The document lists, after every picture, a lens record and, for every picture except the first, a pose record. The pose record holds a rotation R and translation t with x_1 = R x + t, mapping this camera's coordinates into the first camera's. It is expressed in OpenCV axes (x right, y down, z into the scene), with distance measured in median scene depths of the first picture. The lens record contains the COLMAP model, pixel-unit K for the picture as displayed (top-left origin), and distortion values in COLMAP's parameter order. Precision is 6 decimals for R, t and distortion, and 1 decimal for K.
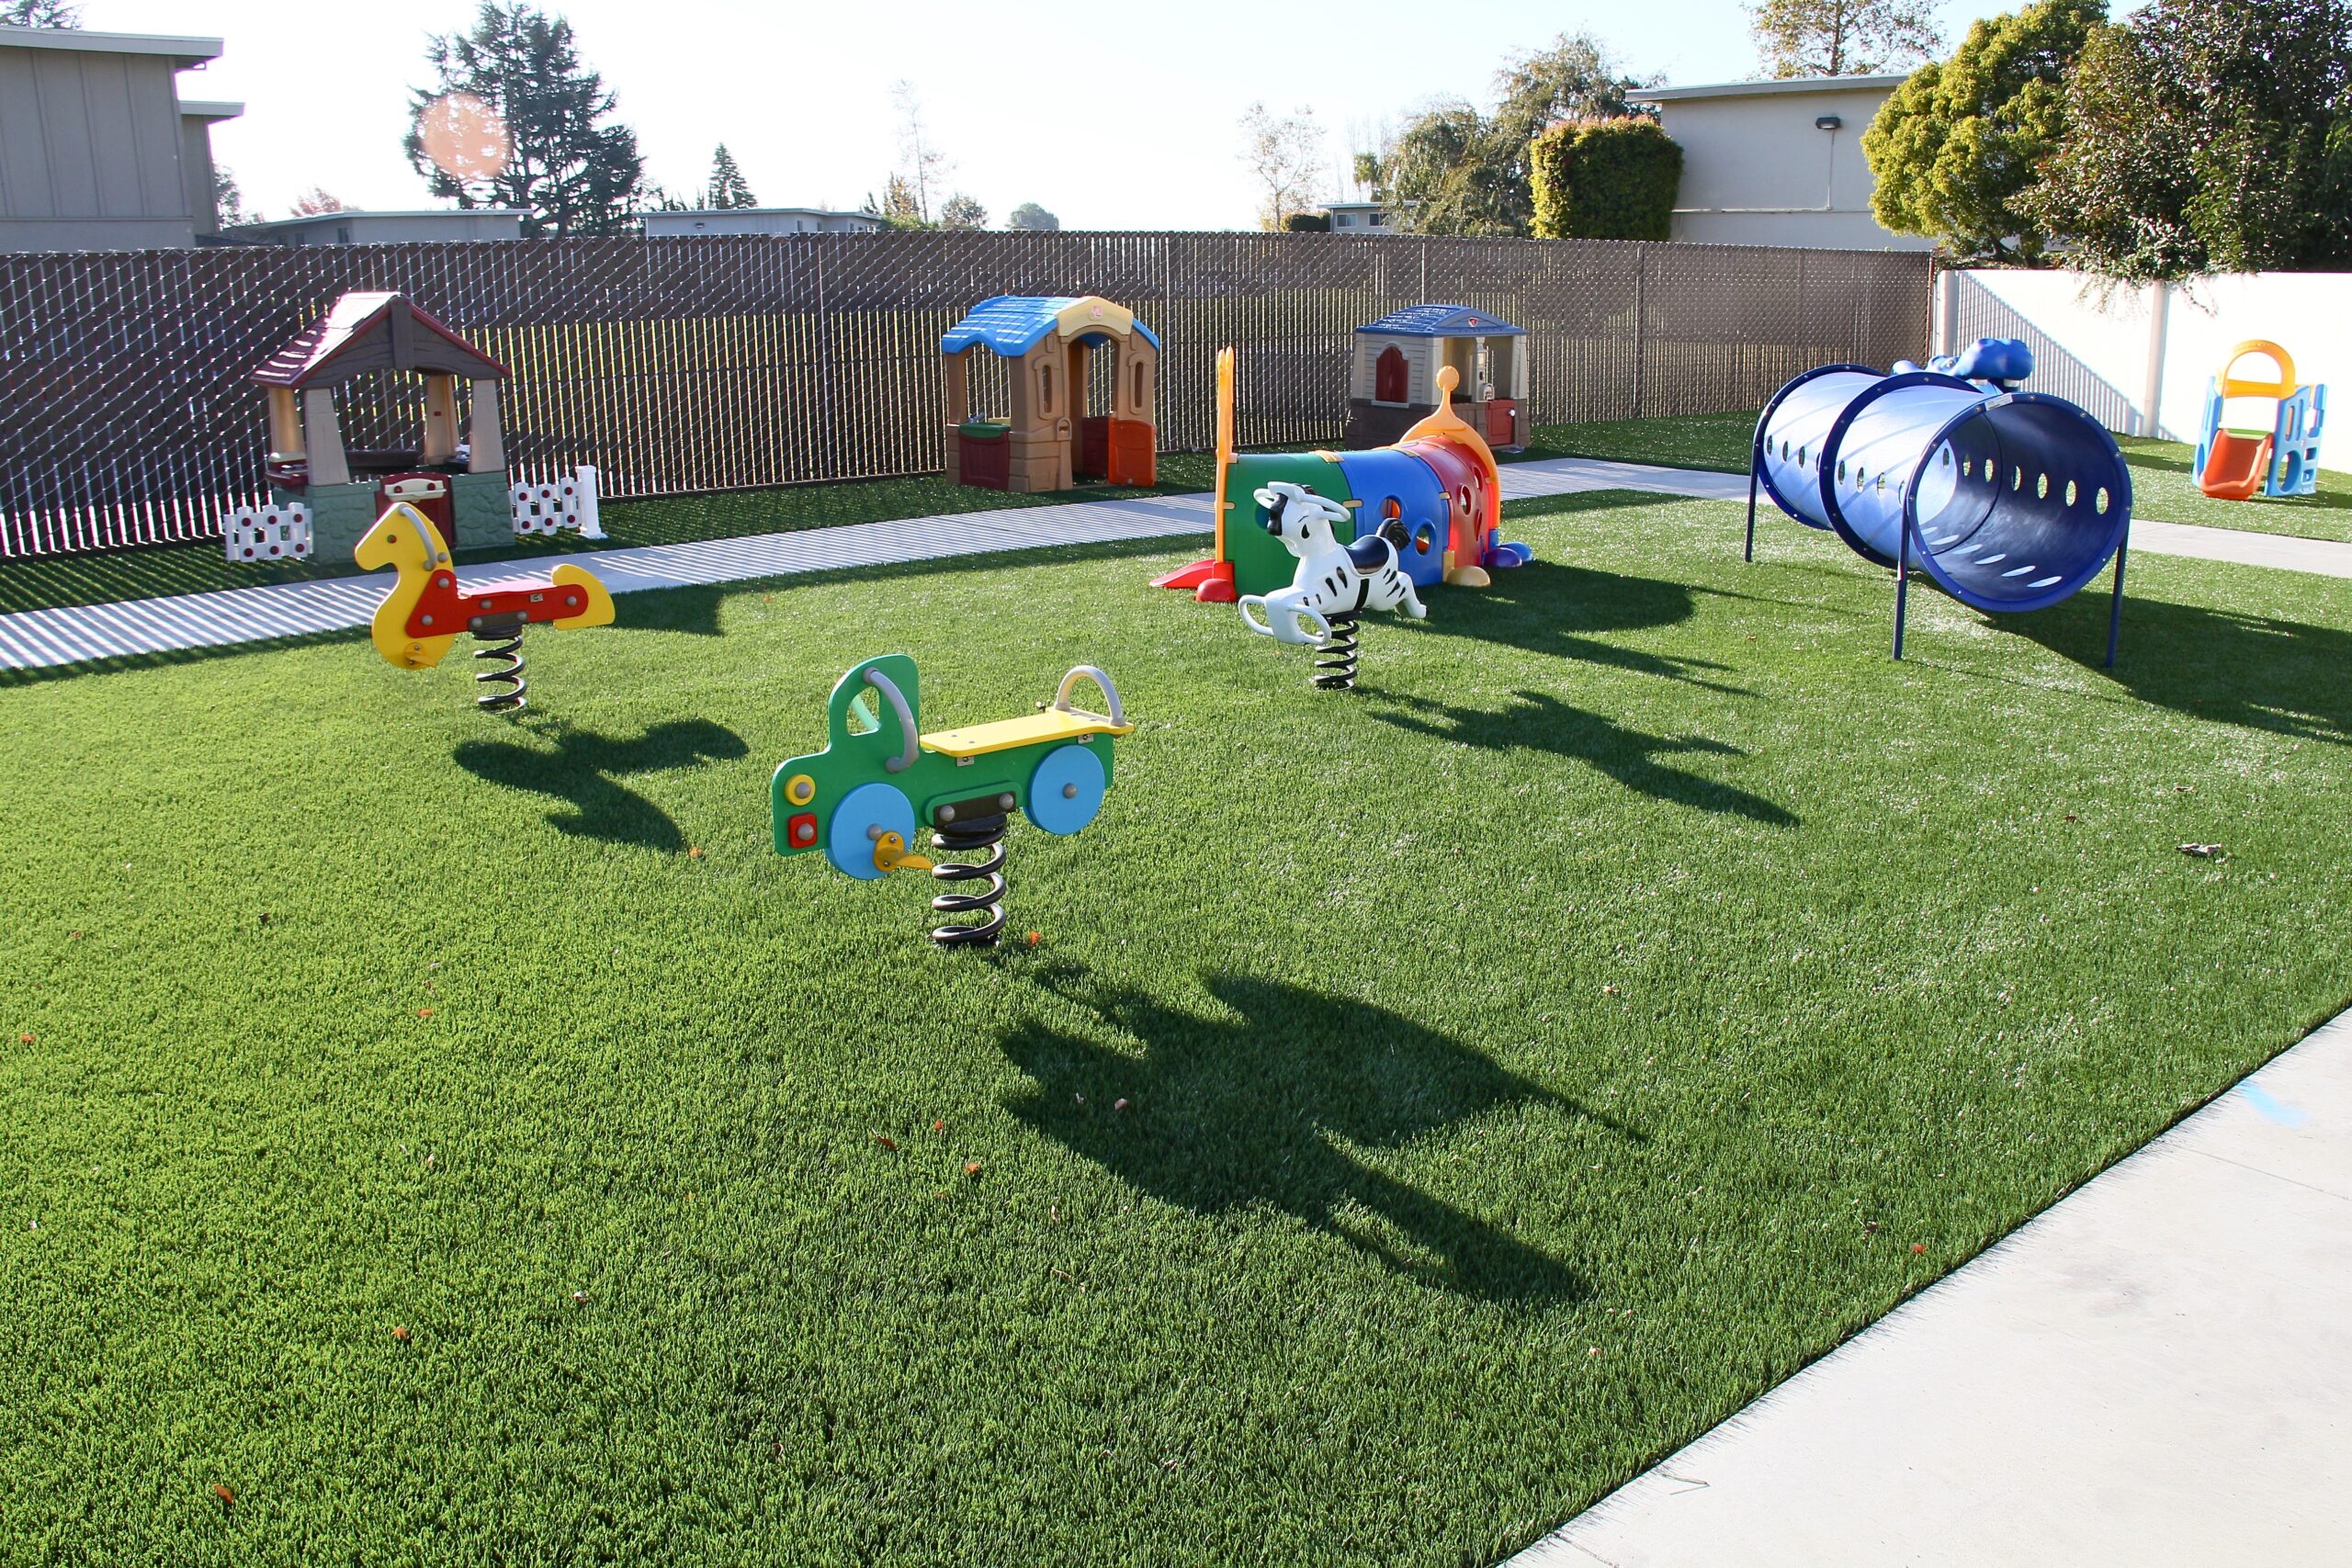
lens RADIAL K [[1933.4, 0, 1176.0], [0, 1933.4, 784.0], [0, 0, 1]] dist [-0.183542, 0.118737]
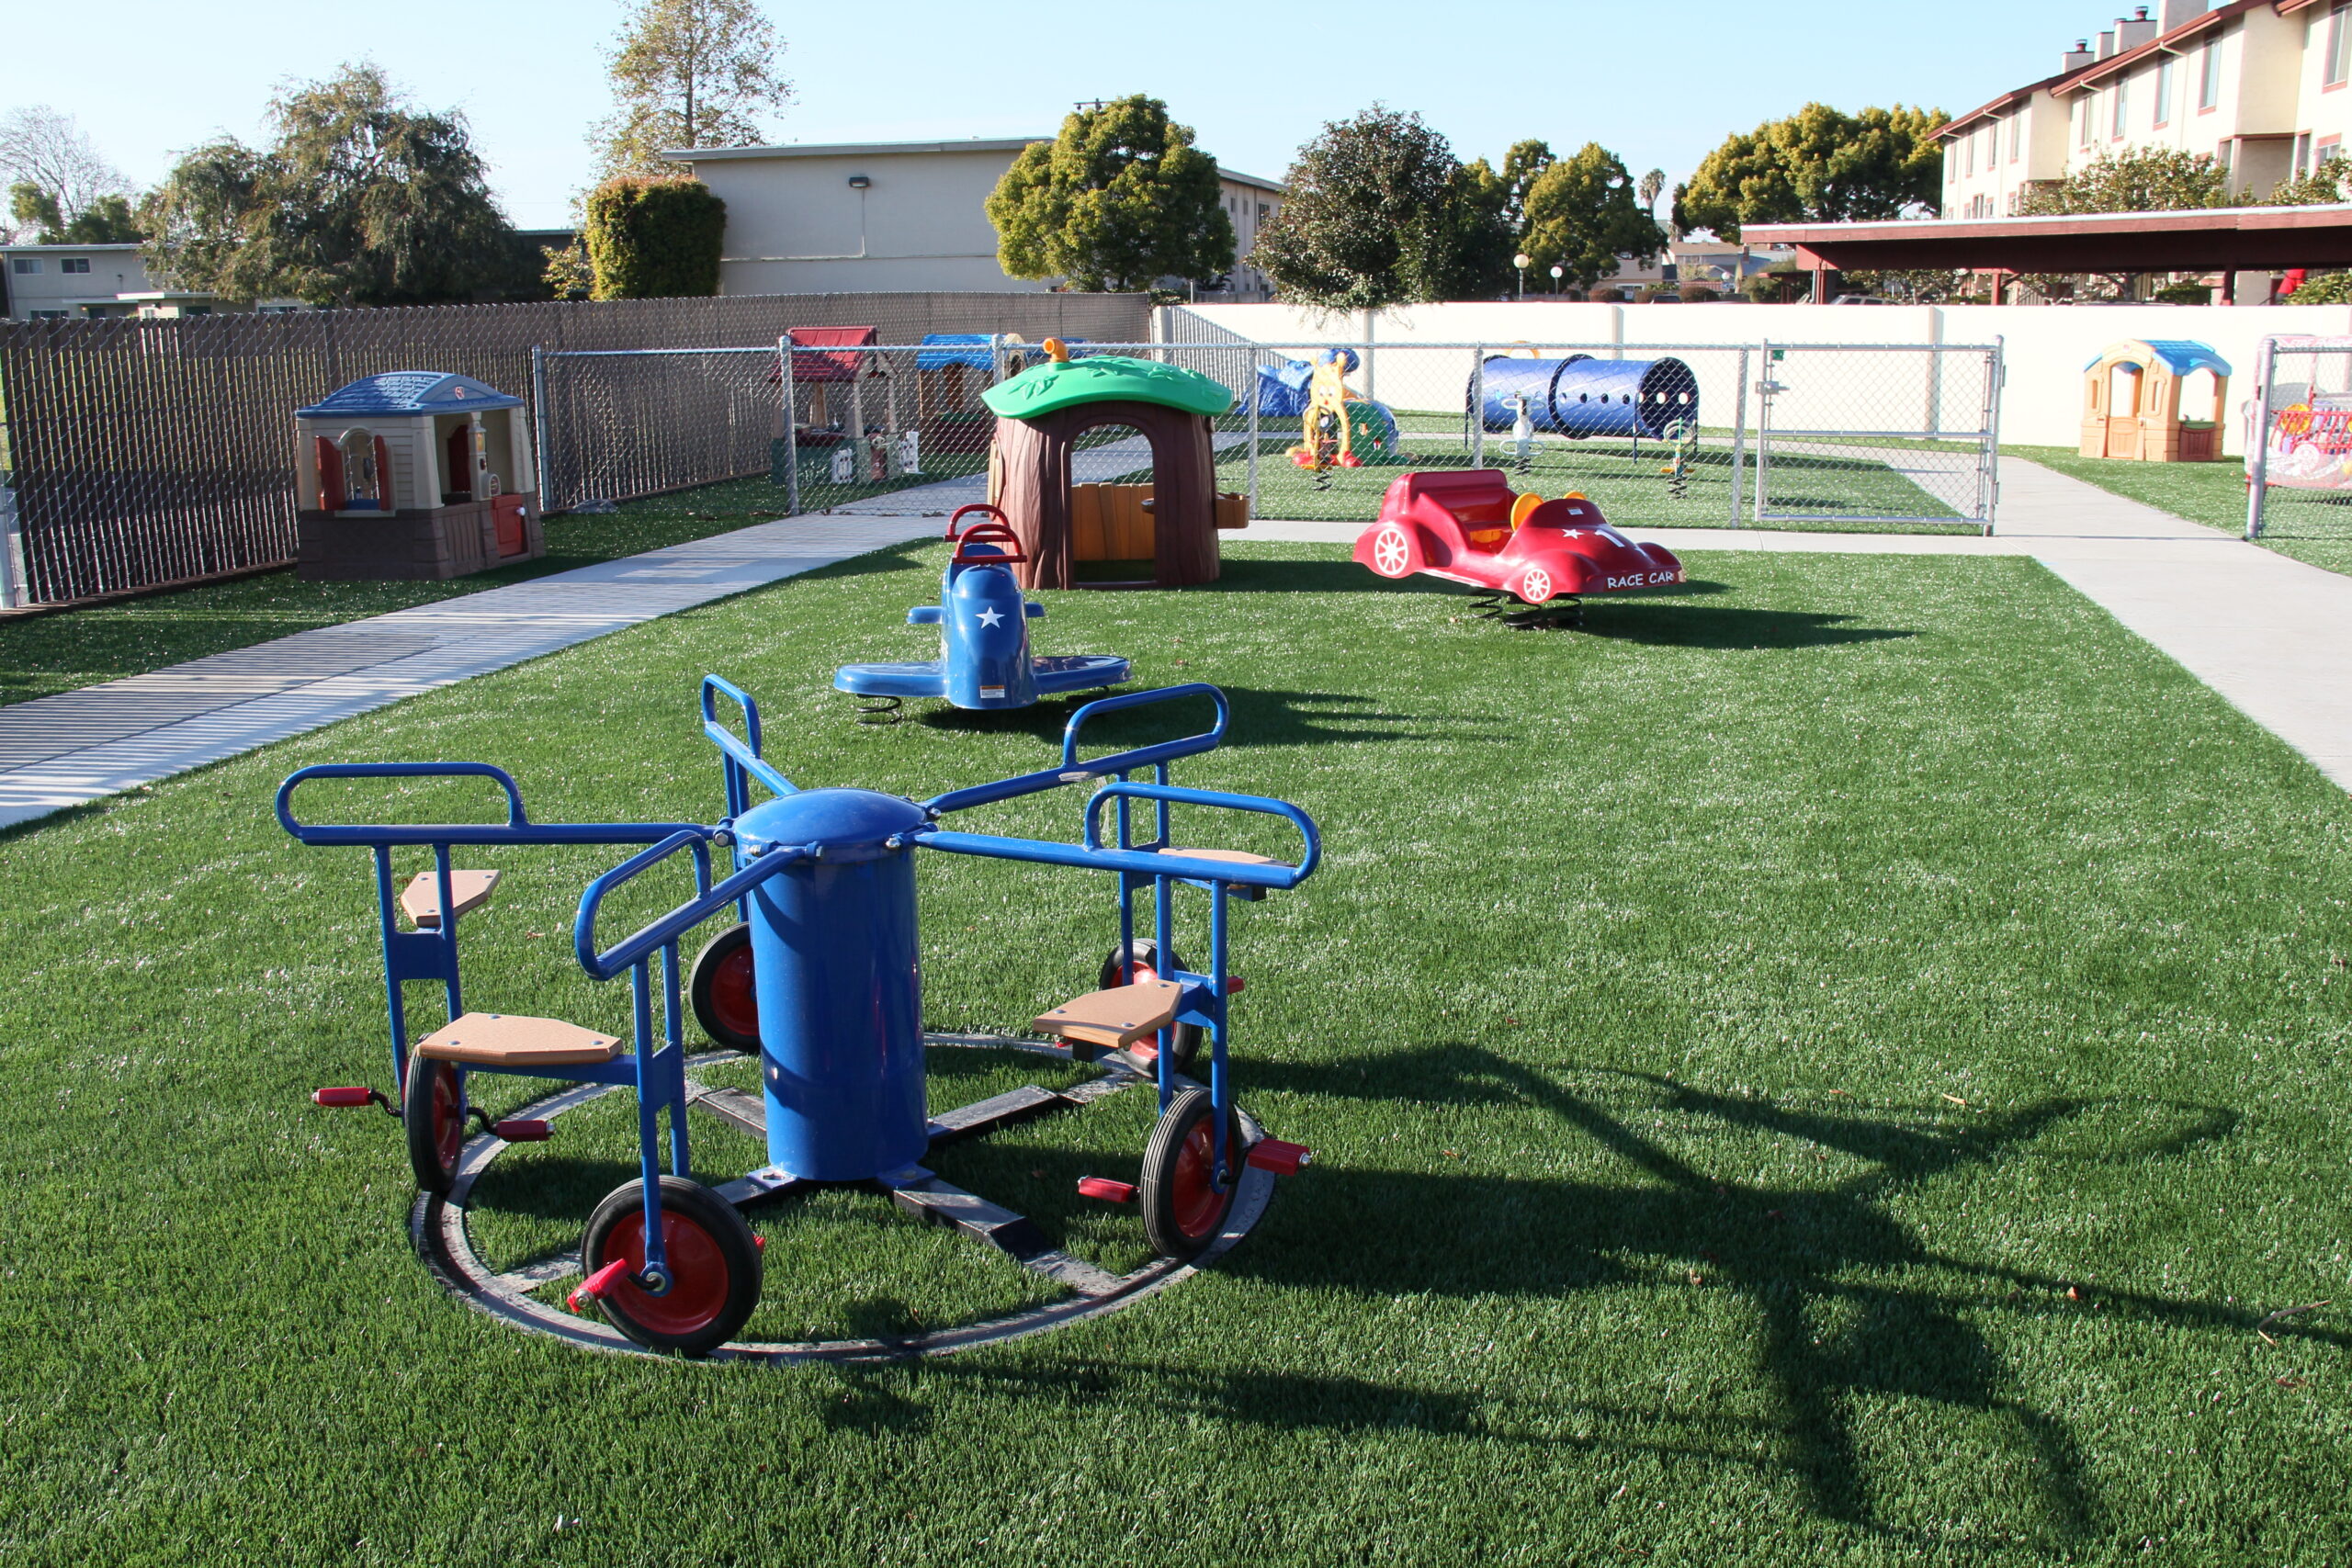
lens RADIAL K [[2239.4, 0, 1176.0], [0, 2239.4, 784.0], [0, 0, 1]] dist [-0.118042, 0.153613]
pose [[0.791848, -0.131765, 0.596335, -0.505200], [0.164890, 0.986311, -0.001017, 0.067558], [-0.588038, 0.099135, 0.802735, -0.260998]]
